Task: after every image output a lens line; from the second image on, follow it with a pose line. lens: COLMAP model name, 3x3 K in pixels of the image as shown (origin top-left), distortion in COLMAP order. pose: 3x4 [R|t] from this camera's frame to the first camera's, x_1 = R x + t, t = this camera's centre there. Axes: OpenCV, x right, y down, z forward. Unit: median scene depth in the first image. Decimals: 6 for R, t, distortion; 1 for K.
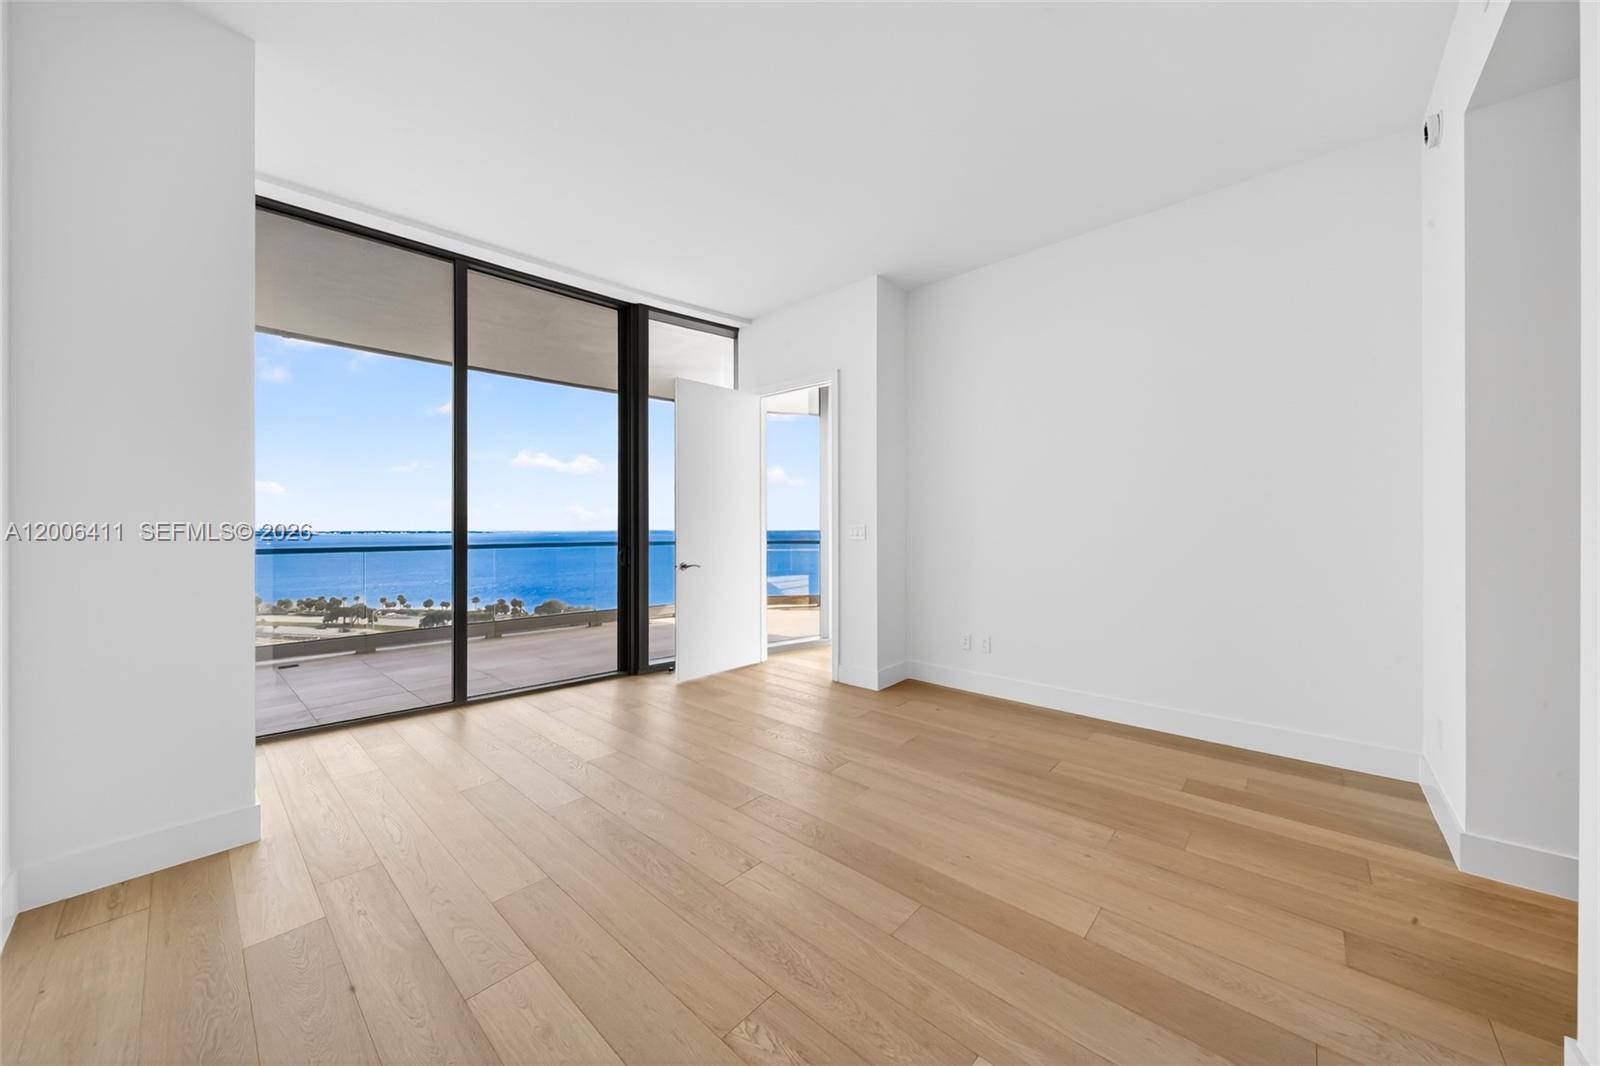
lens RADIAL K [[558.9, 0, 800.0], [0, 558.9, 533.0], [0, 0, 1]] dist [0.013859, -0.005313]
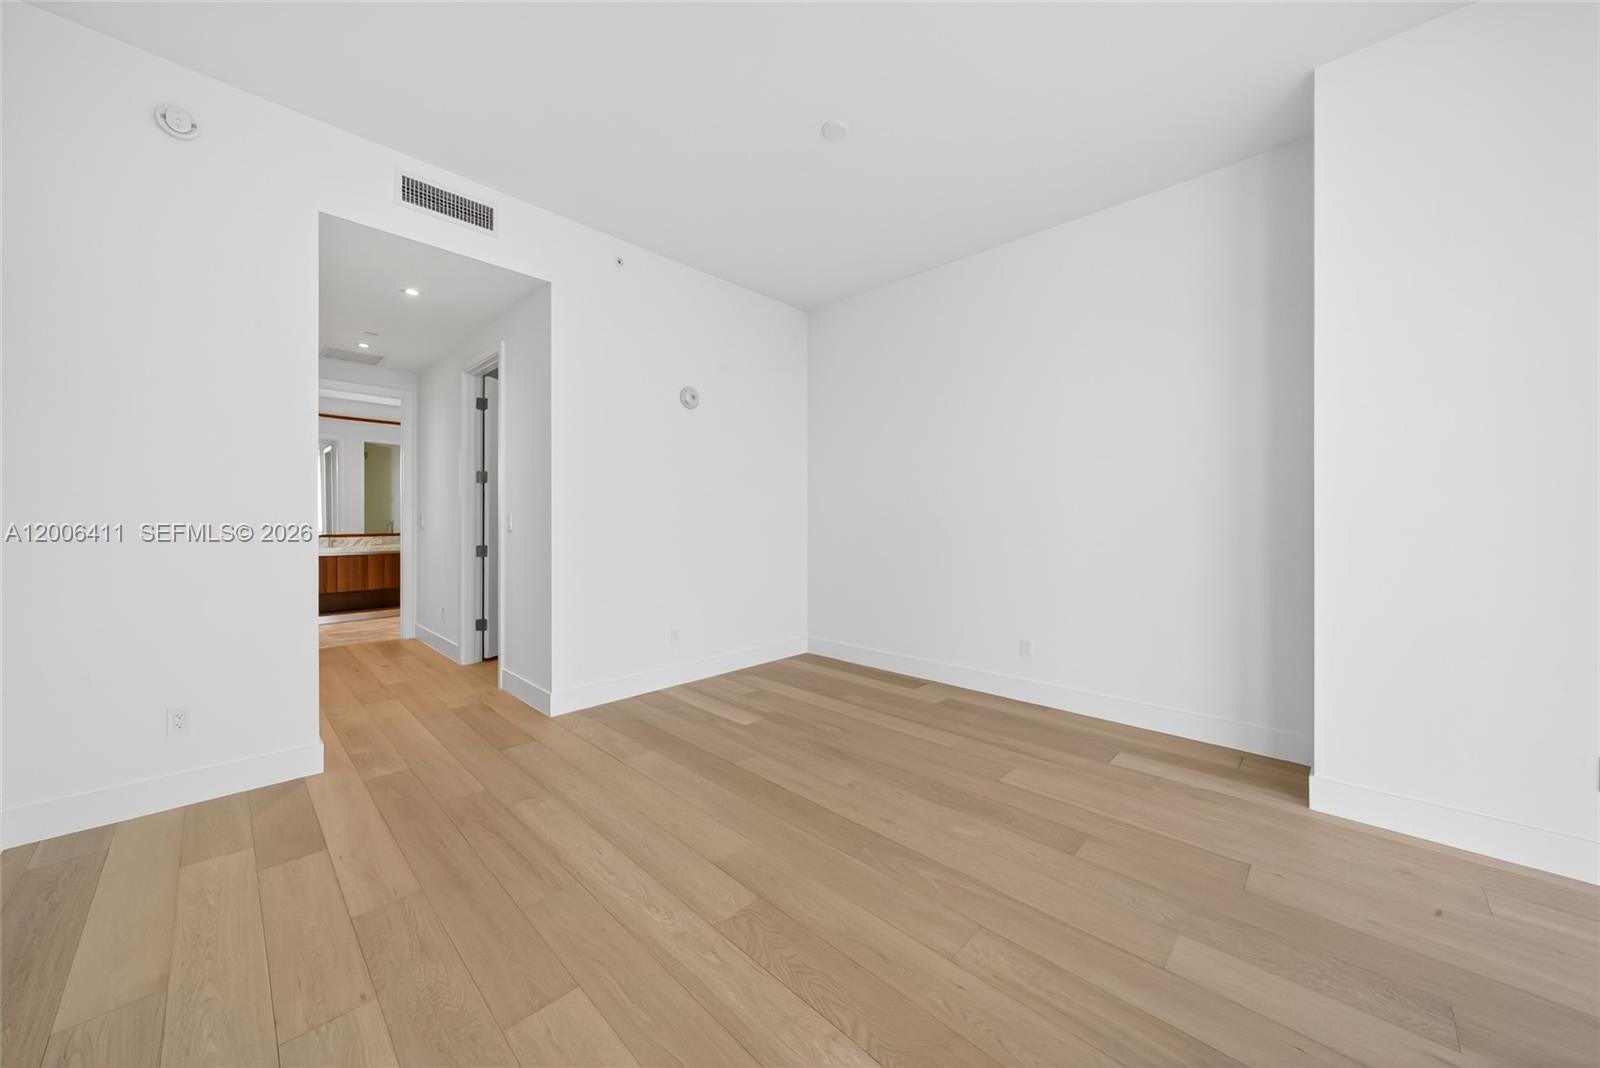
lens RADIAL K [[561.7, 0, 806.4], [0, 561.7, 518.8], [0, 0, 1]] dist [0.000233, -0.000092]
pose [[-0.999515, -0.001141, 0.031122, -0.019656], [-0.000864, 0.999960, 0.008927, -0.013814], [-0.031131, 0.008896, -0.999476, 1.488927]]
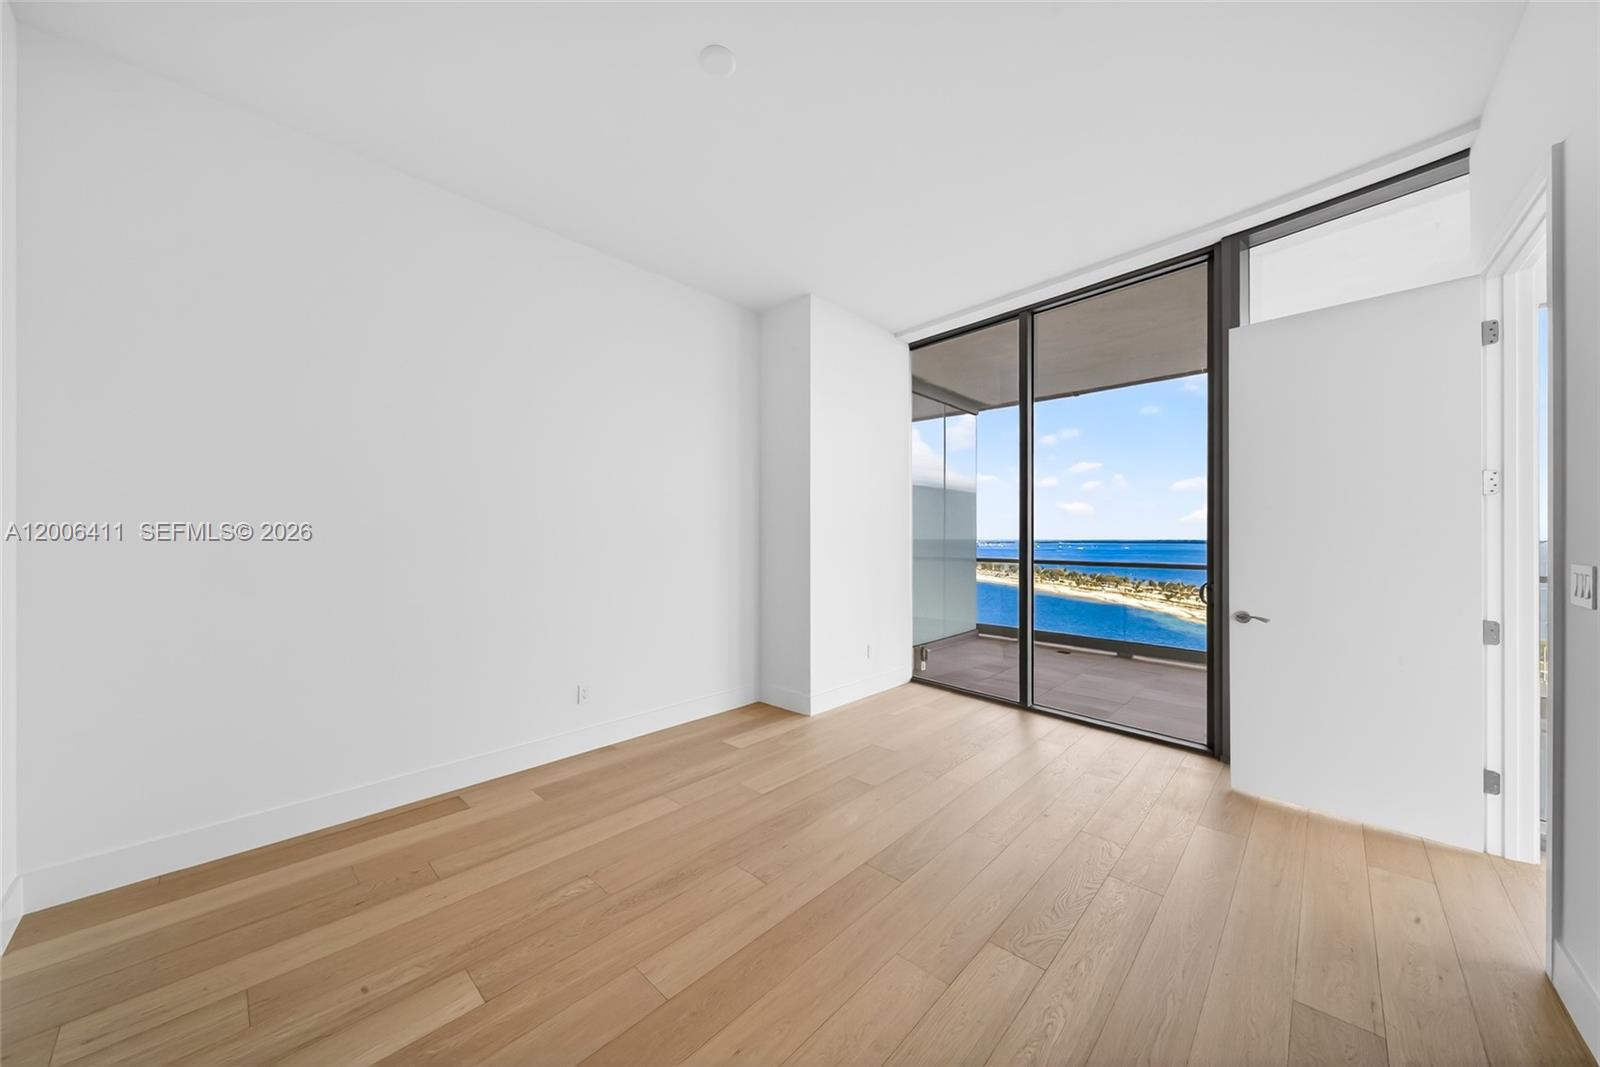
lens RADIAL K [[557.7, 0, 799.5], [0, 557.7, 537.2], [0, 0, 1]] dist [0.000755, -0.000191]
pose [[-0.027692, 0.003064, -0.999612, 0.642338], [-0.006666, 0.999972, 0.003250, -0.044103], [0.999594, 0.006754, -0.027670, 0.723386]]
